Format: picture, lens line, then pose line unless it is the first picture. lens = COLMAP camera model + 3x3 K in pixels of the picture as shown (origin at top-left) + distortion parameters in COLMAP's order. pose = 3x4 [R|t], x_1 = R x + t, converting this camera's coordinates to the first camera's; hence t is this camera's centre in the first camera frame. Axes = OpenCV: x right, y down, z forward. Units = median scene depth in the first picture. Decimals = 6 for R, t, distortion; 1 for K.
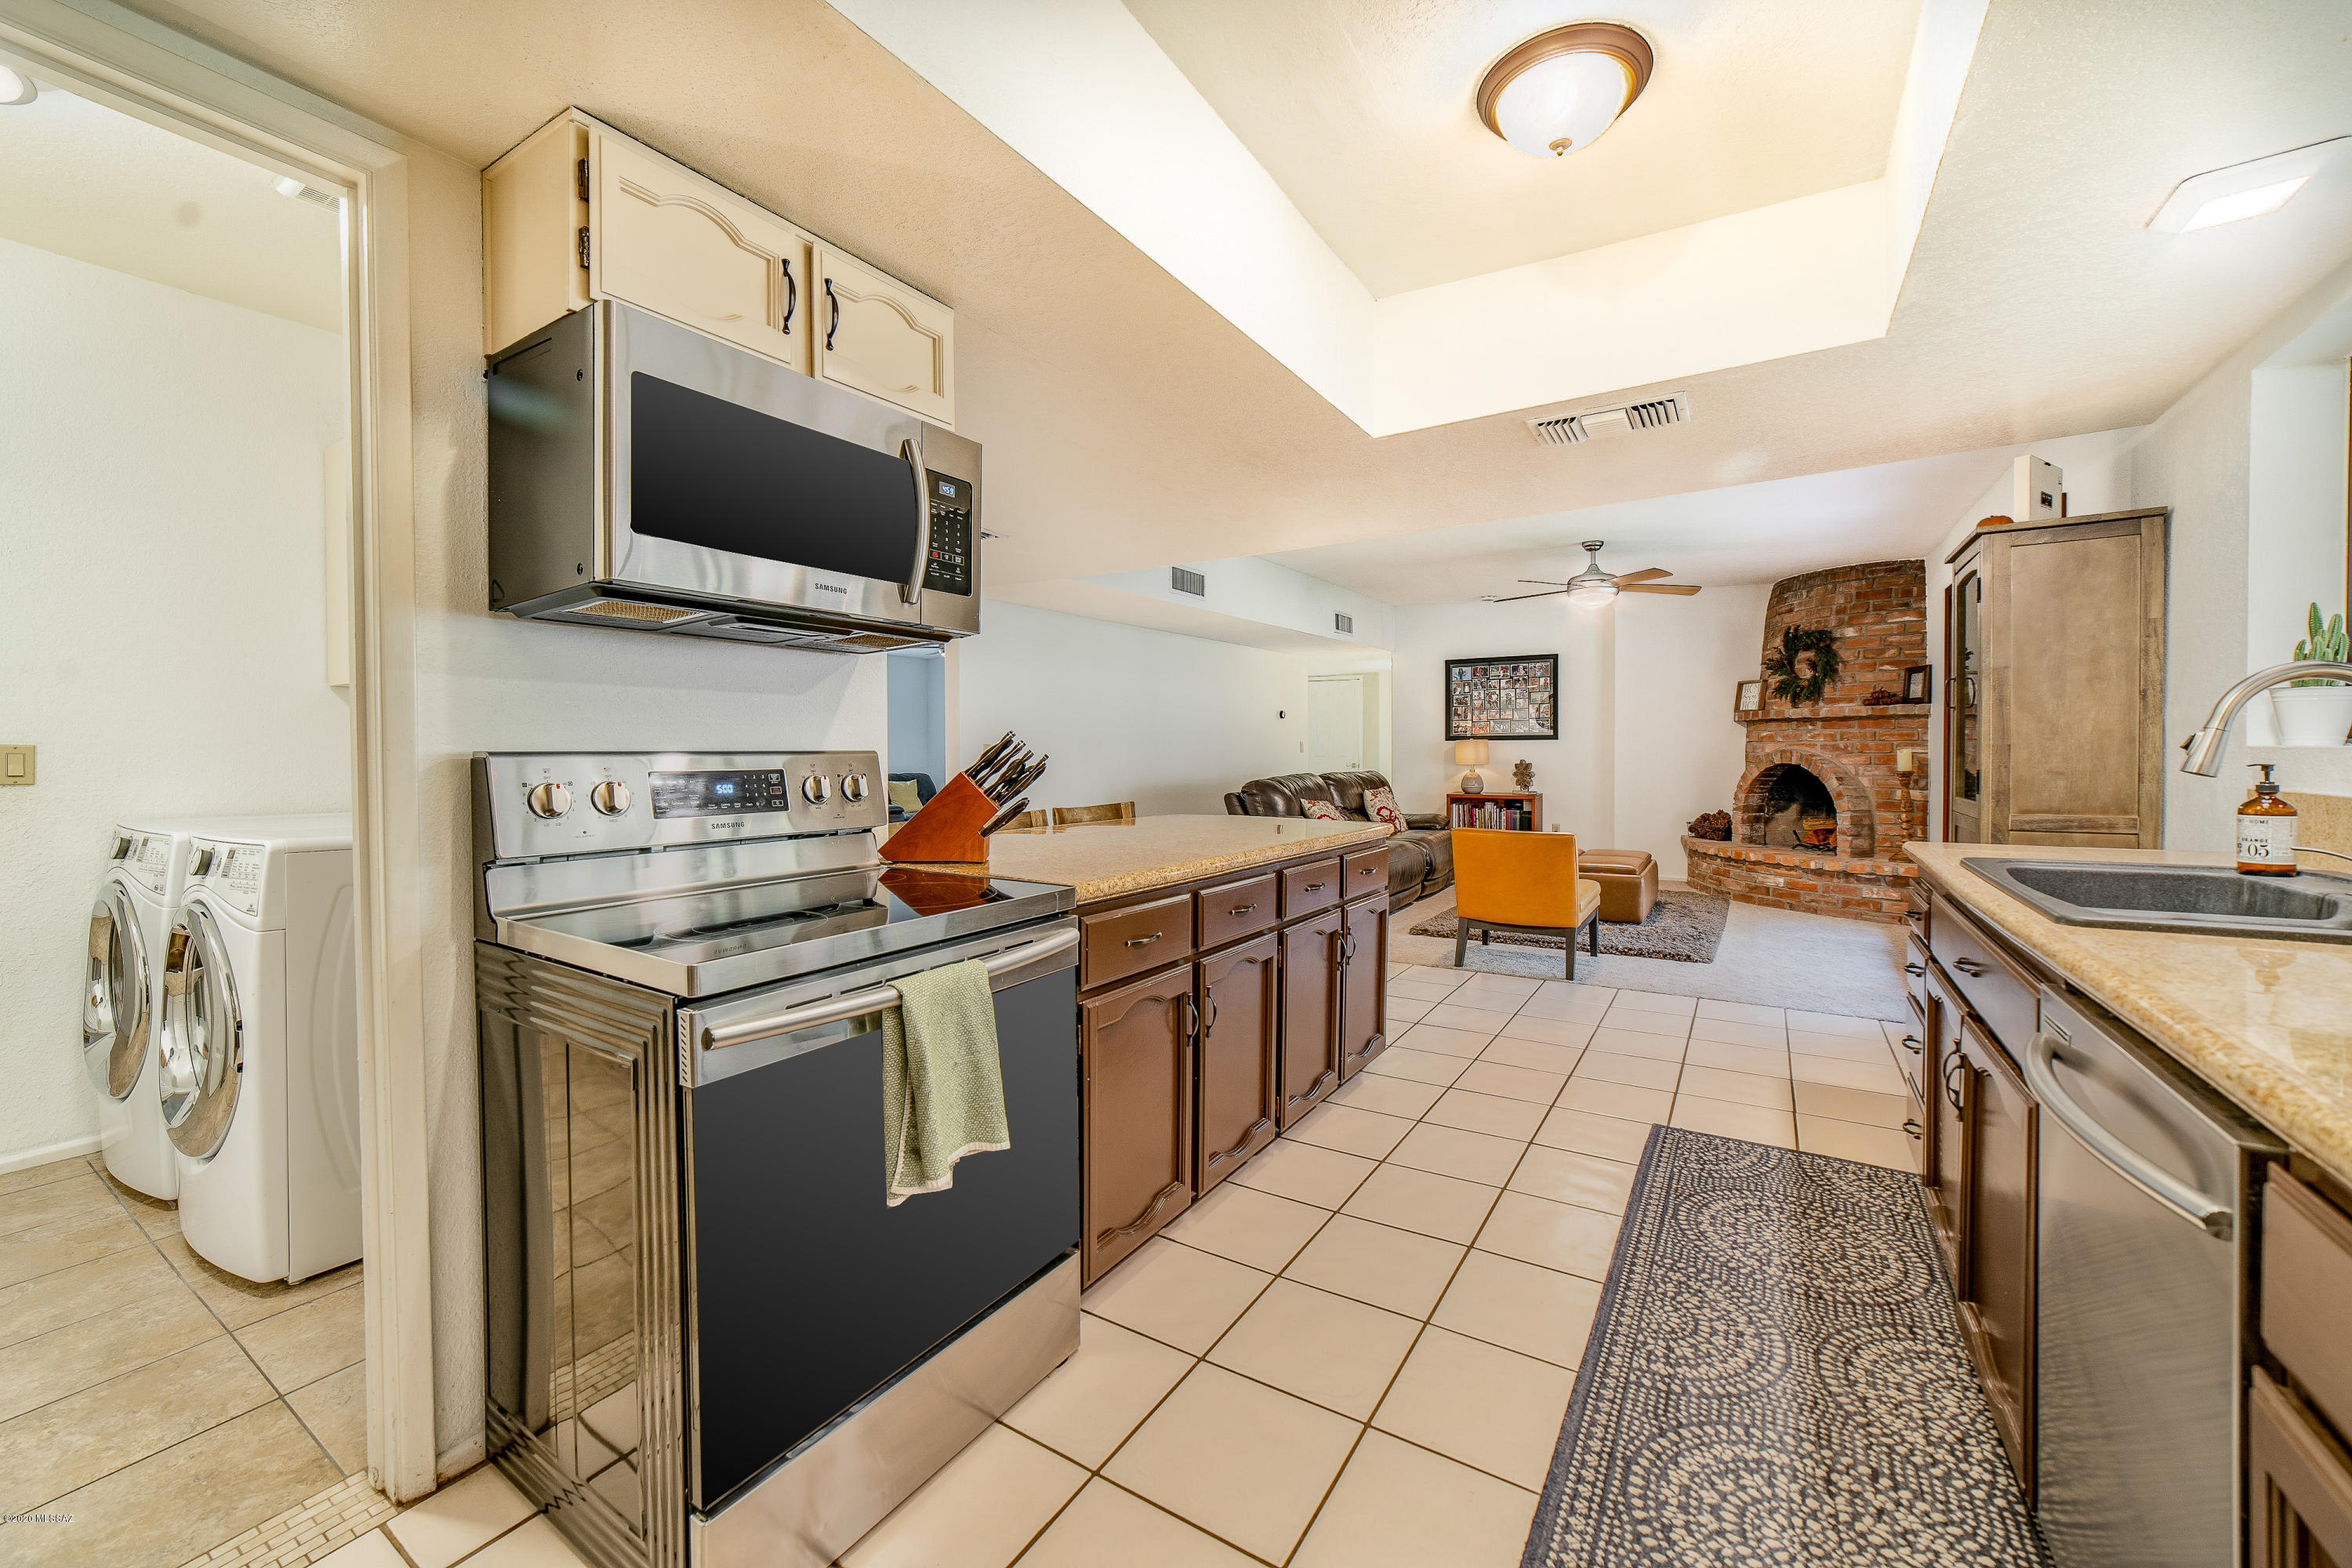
lens RADIAL K [[908.0, 0, 1179.8], [0, 908.0, 770.8], [0, 0, 1]] dist [-0.002989, 0.000070]
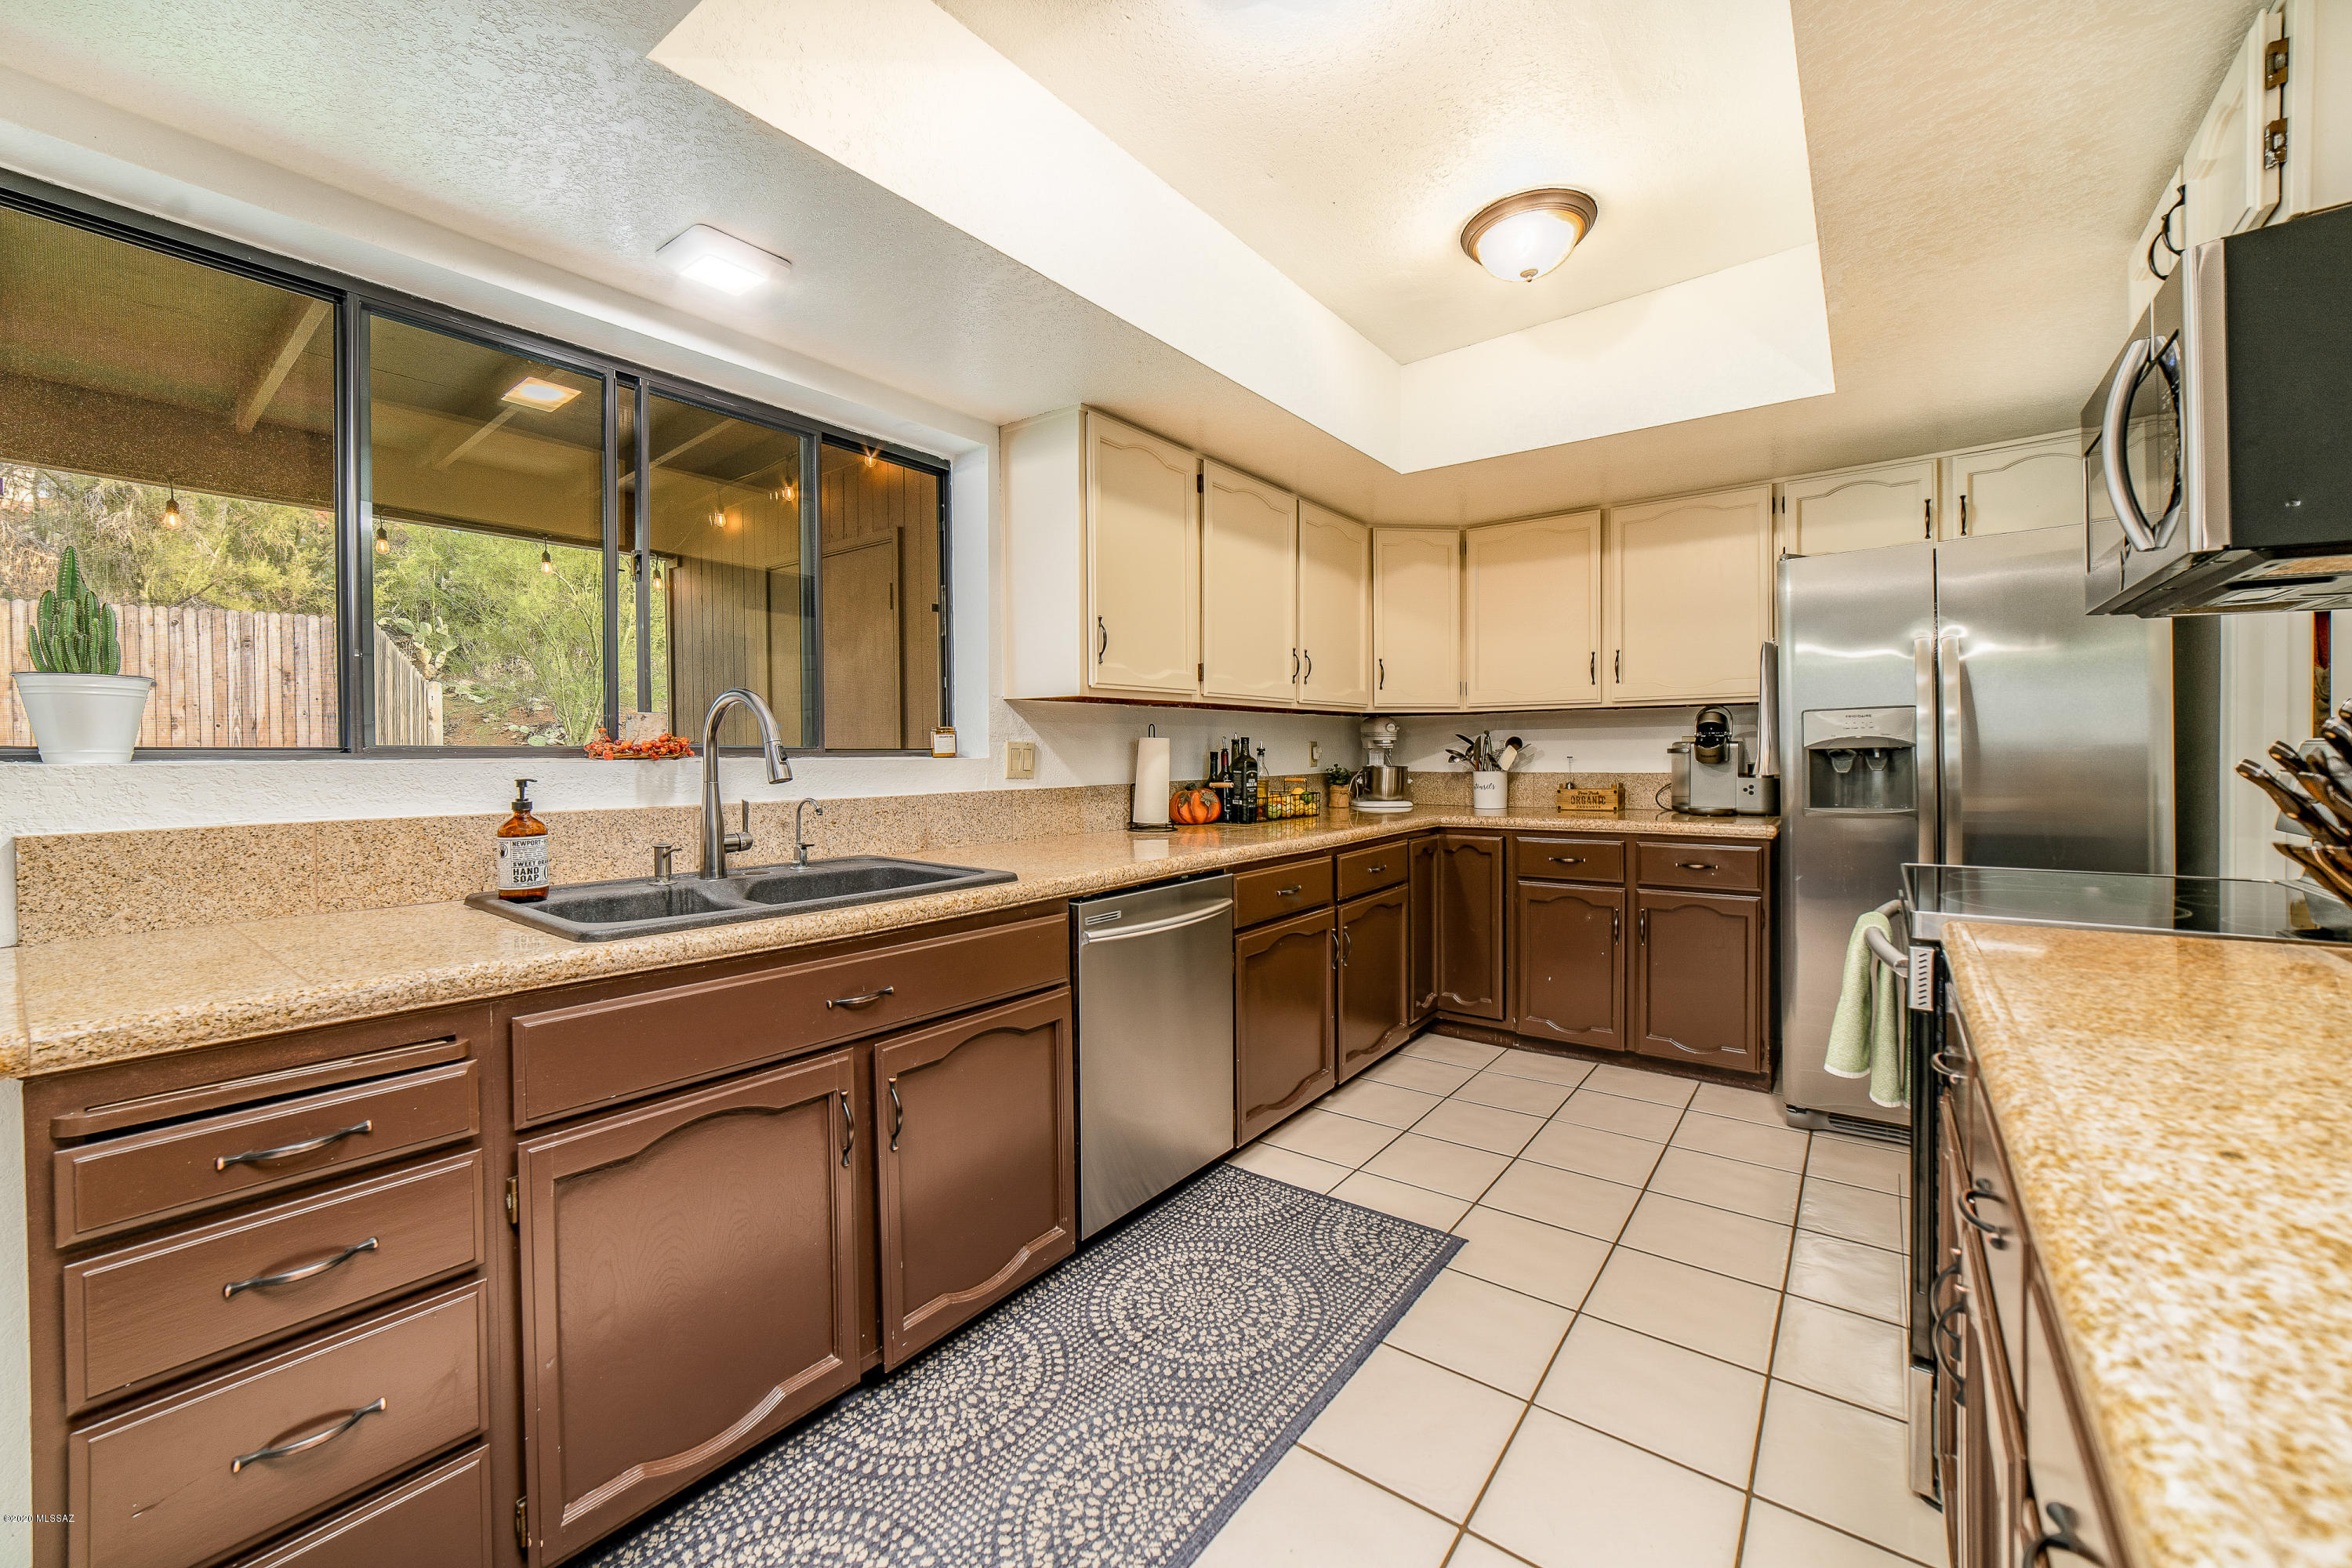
lens RADIAL K [[908.0, 0, 1167.2], [0, 908.0, 770.2], [0, 0, 1]] dist [-0.002989, 0.000070]
pose [[-0.995549, 0.013064, 0.093341, 0.526509], [0.015510, 0.999554, 0.025529, -0.033640], [-0.092966, 0.026863, -0.995307, 2.096552]]
